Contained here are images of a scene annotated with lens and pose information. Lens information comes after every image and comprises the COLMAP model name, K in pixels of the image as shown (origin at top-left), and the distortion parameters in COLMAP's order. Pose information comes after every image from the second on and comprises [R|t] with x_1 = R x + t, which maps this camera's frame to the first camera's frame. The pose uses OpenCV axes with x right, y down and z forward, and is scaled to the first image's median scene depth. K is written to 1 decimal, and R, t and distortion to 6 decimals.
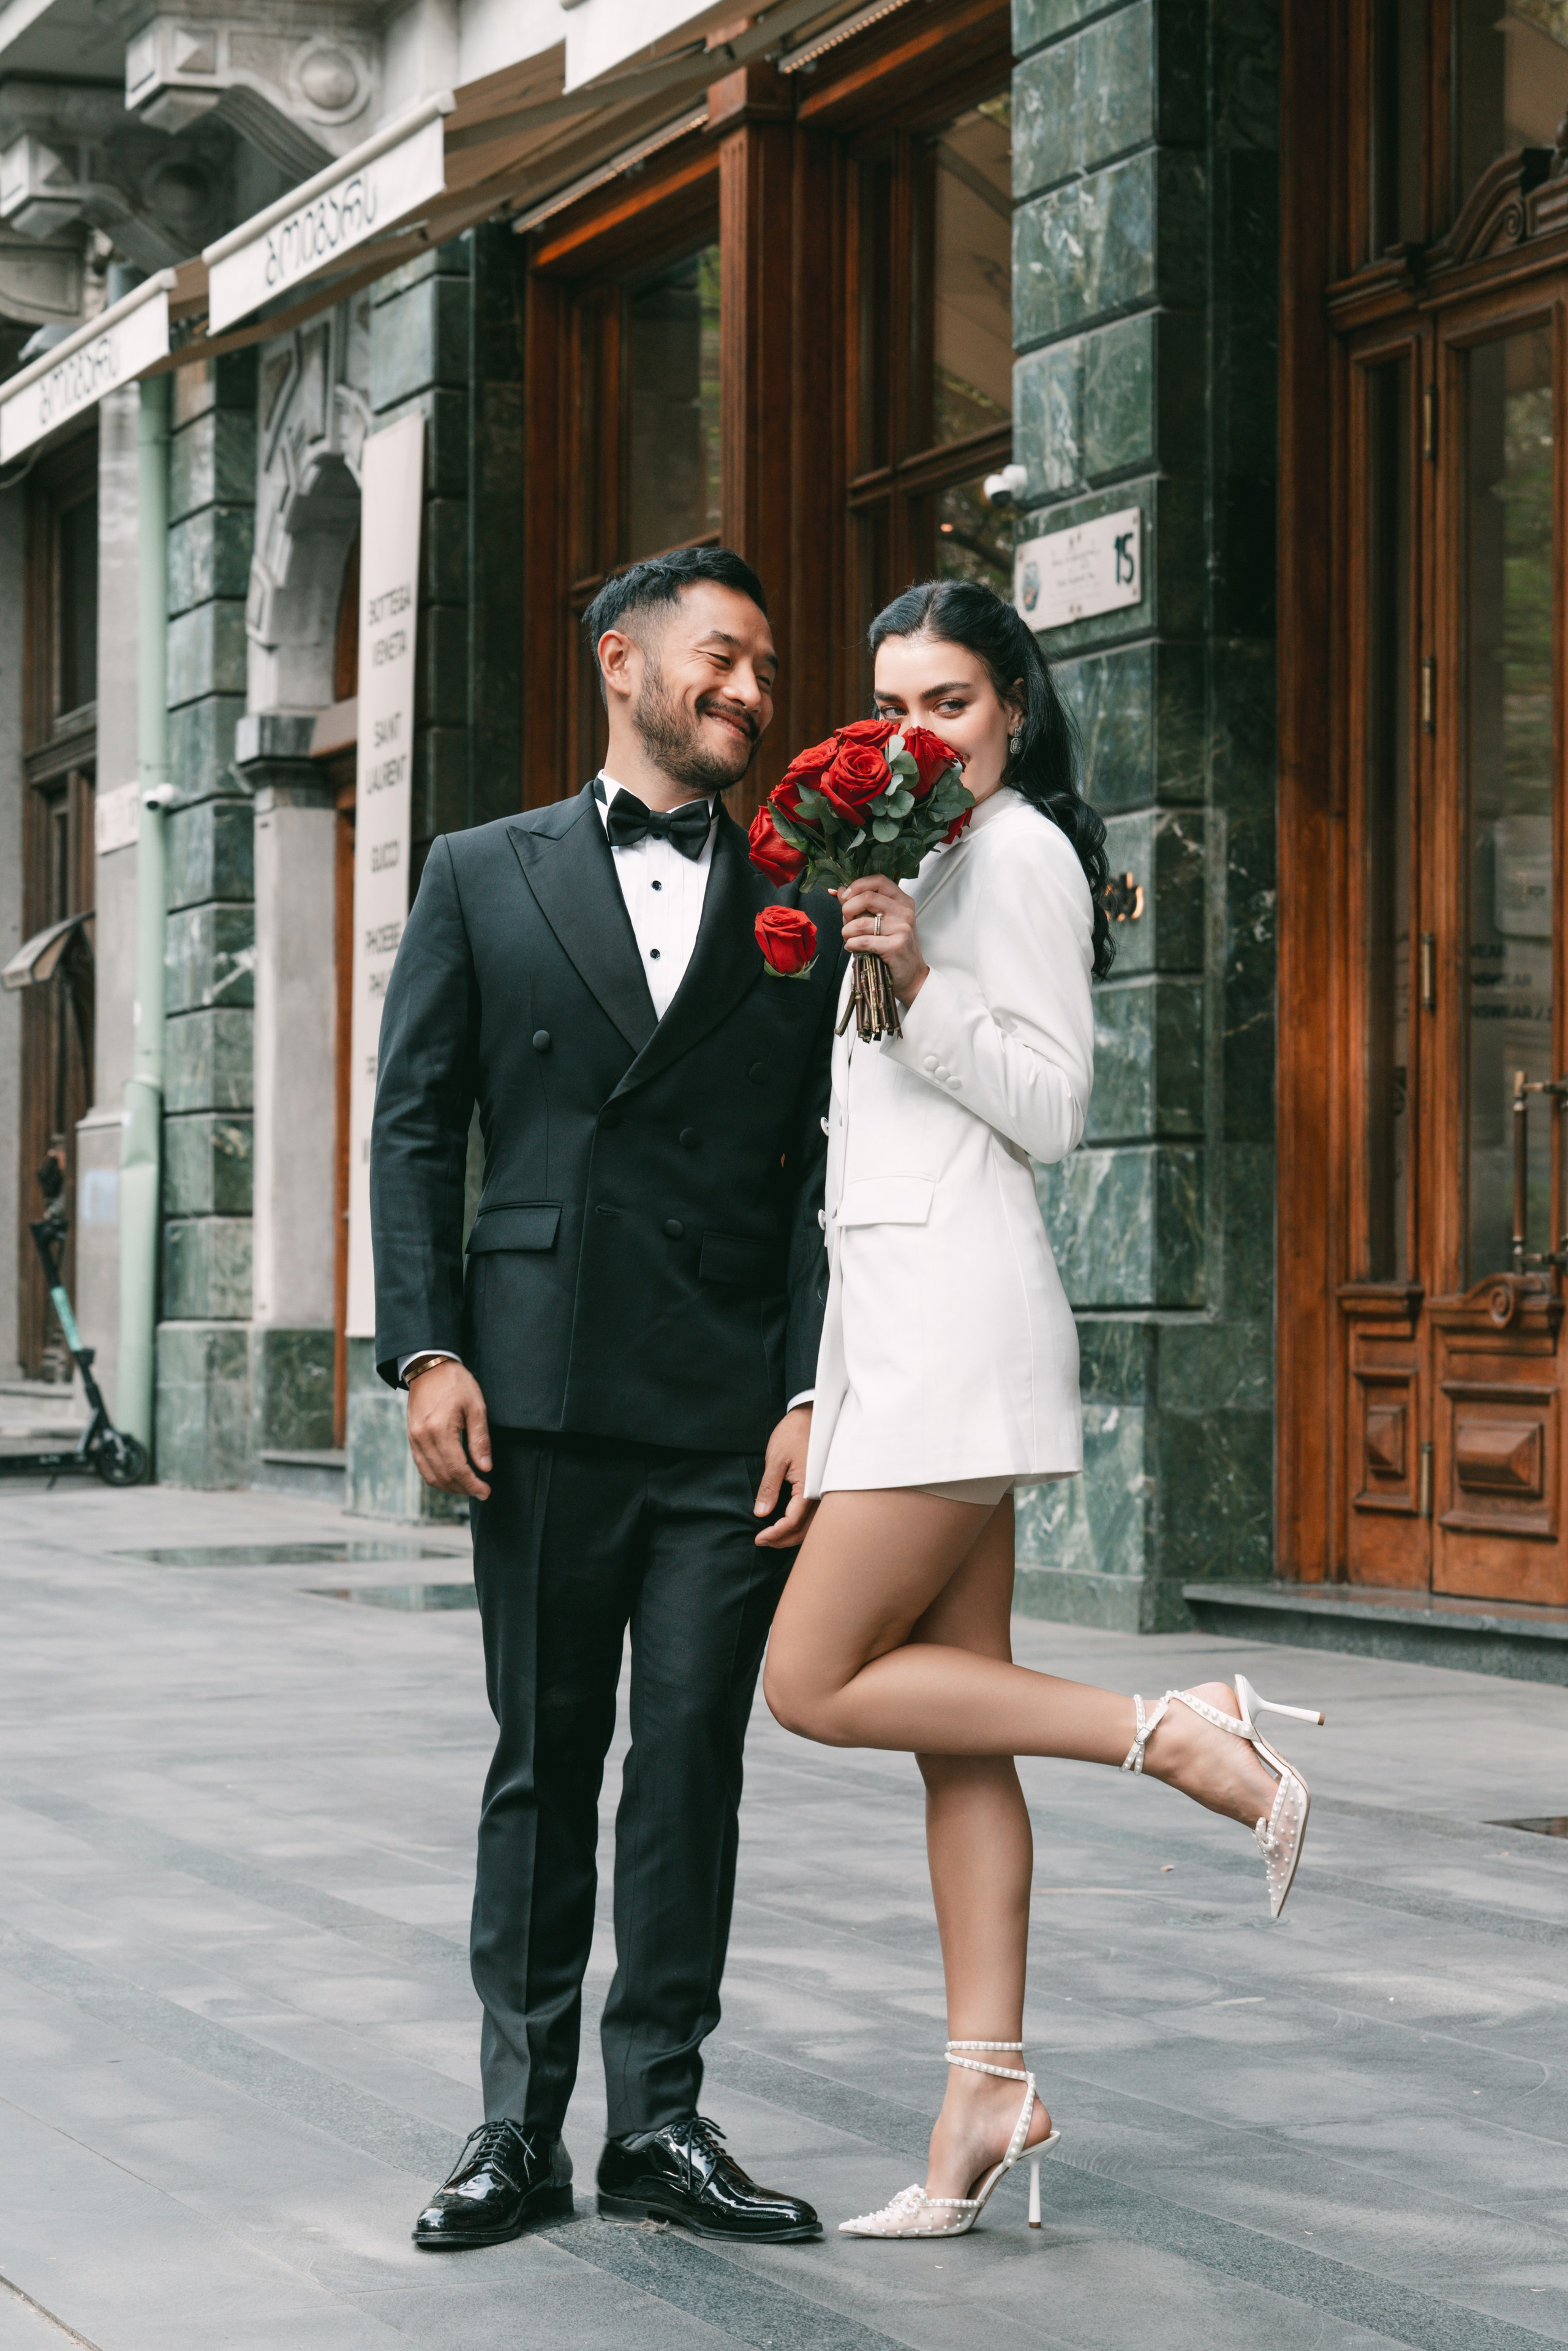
lens RADIAL K [[5944.1, 0, 783.6], [0, 5944.1, 1180.0], [0, 0, 1]] dist [-0.031235, 0.000000]
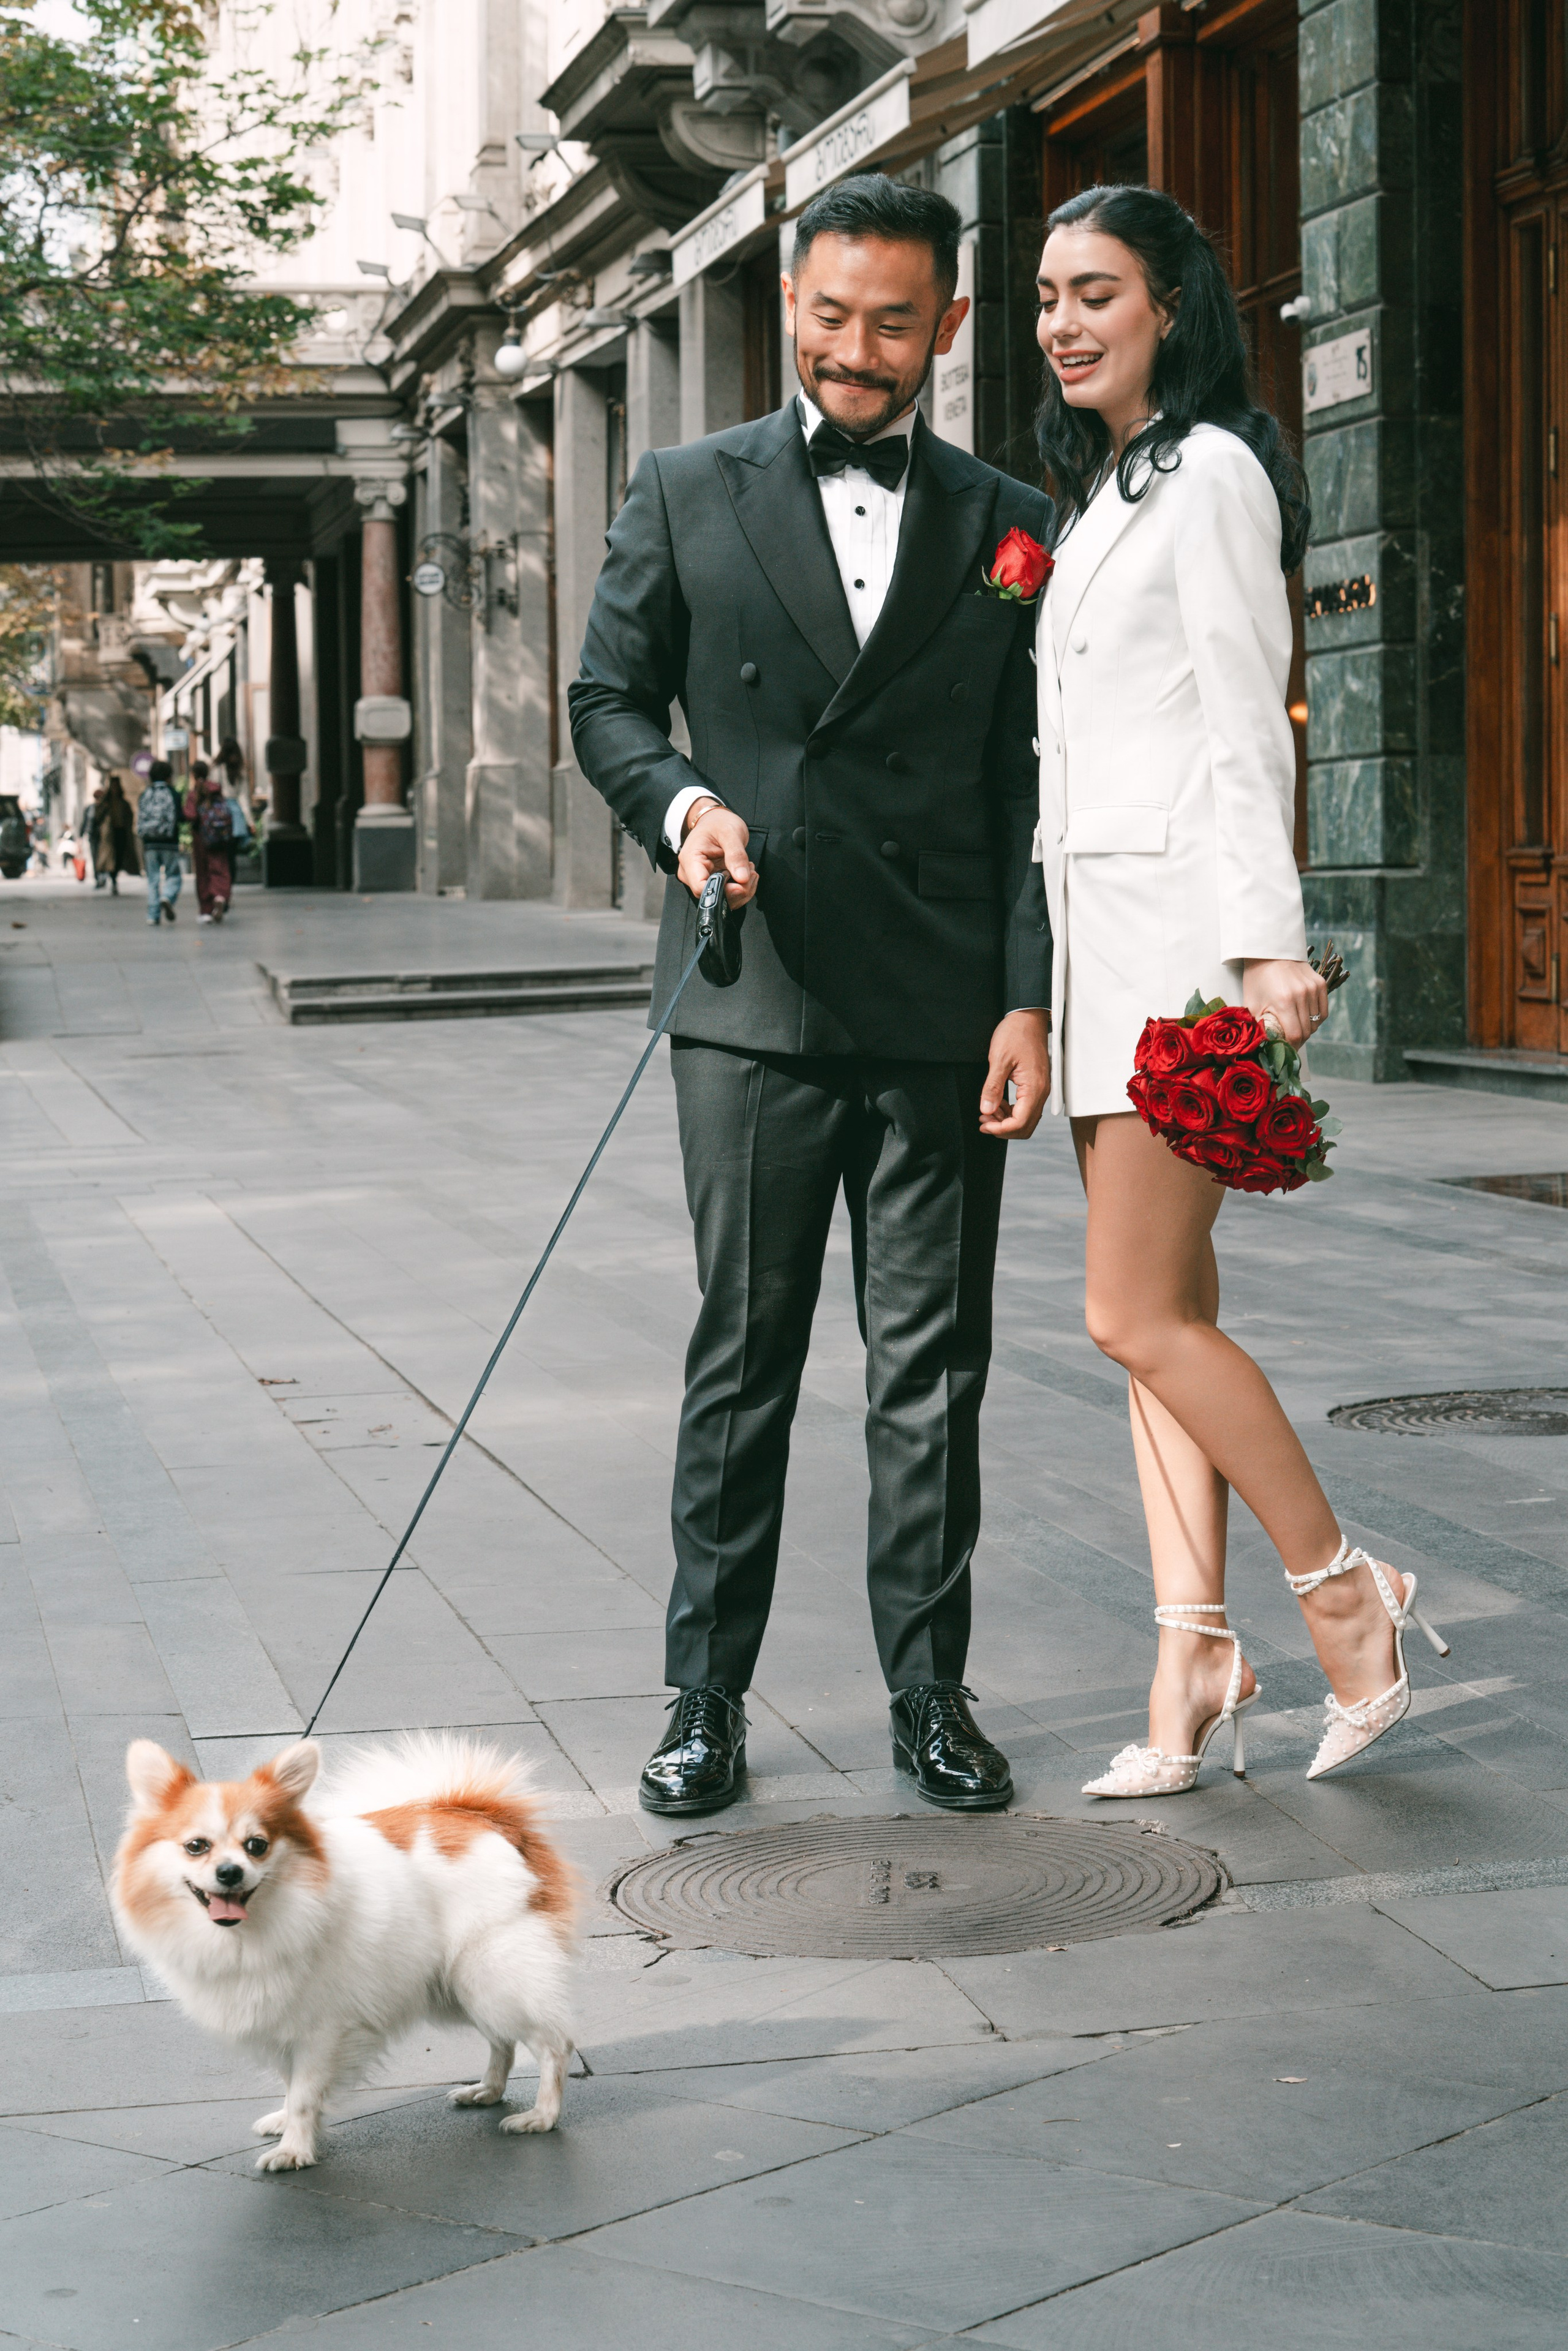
lens RADIAL K [[4690.8, 0, 784.5], [0, 4690.8, 1172.7], [0, 0, 1]] dist [-0.063629, 0.000000]
pose [[0.989526, -0.007119, -0.144178, 0.082255], [0.019508, 0.996216, 0.084697, -0.004578], [0.143029, -0.086623, 0.985920, -0.194122]]
